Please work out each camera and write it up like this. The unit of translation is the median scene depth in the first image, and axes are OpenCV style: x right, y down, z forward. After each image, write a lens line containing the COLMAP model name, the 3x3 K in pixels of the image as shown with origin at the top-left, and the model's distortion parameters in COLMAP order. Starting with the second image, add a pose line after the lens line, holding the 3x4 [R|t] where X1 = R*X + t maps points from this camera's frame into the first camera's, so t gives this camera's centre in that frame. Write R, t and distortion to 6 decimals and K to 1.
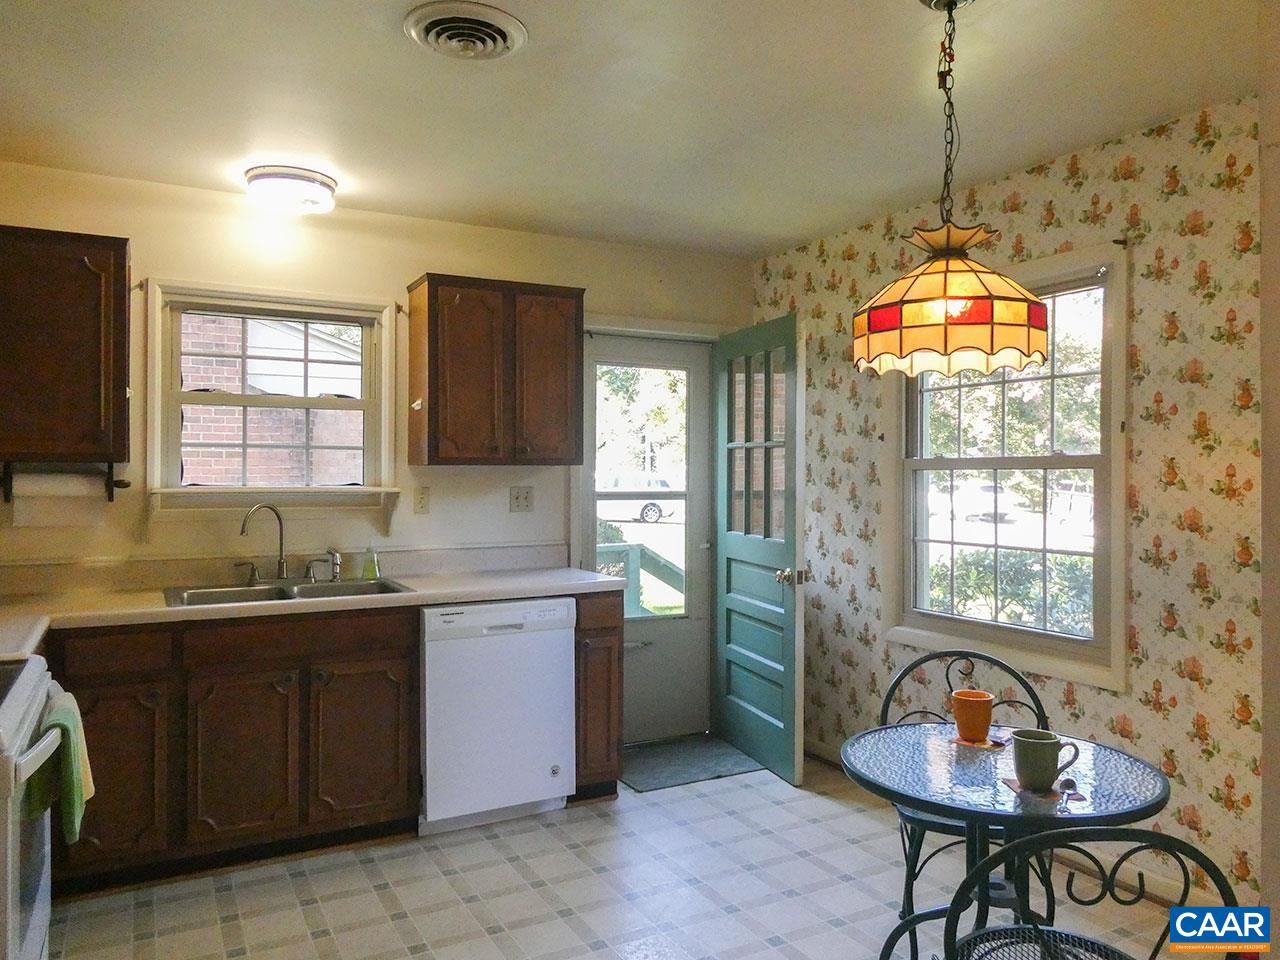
lens RADIAL K [[894.3, 0, 638.0], [0, 894.3, 475.8], [0, 0, 1]] dist [0.004042, -0.025270]
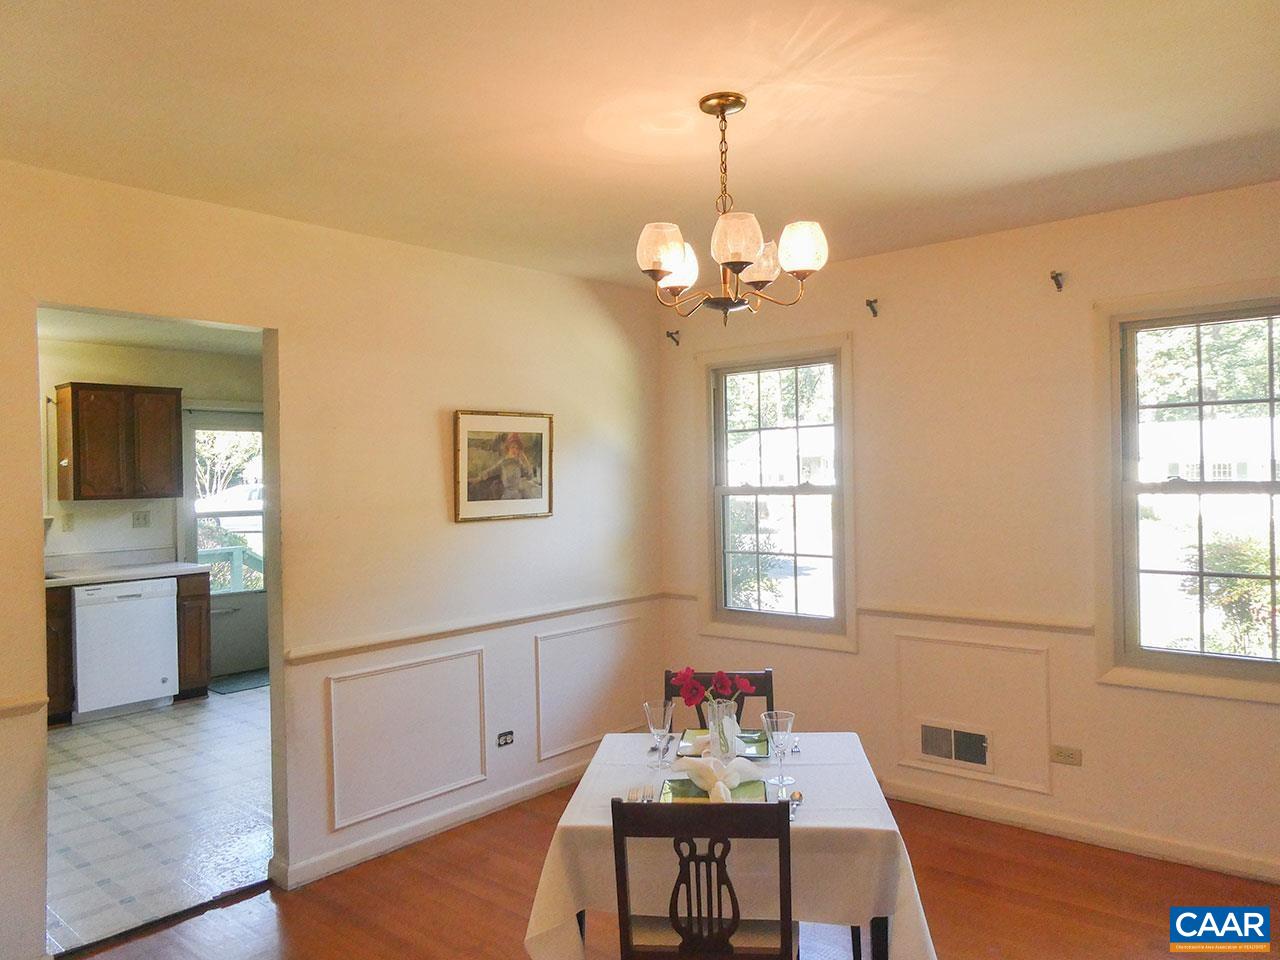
lens RADIAL K [[894.3, 0, 646.4], [0, 894.3, 463.5], [0, 0, 1]] dist [0.004042, -0.025270]
pose [[0.933126, -0.015688, 0.359206, 0.147944], [0.021500, 0.999695, -0.012190, -0.036937], [-0.358905, 0.019097, 0.933179, -0.848431]]
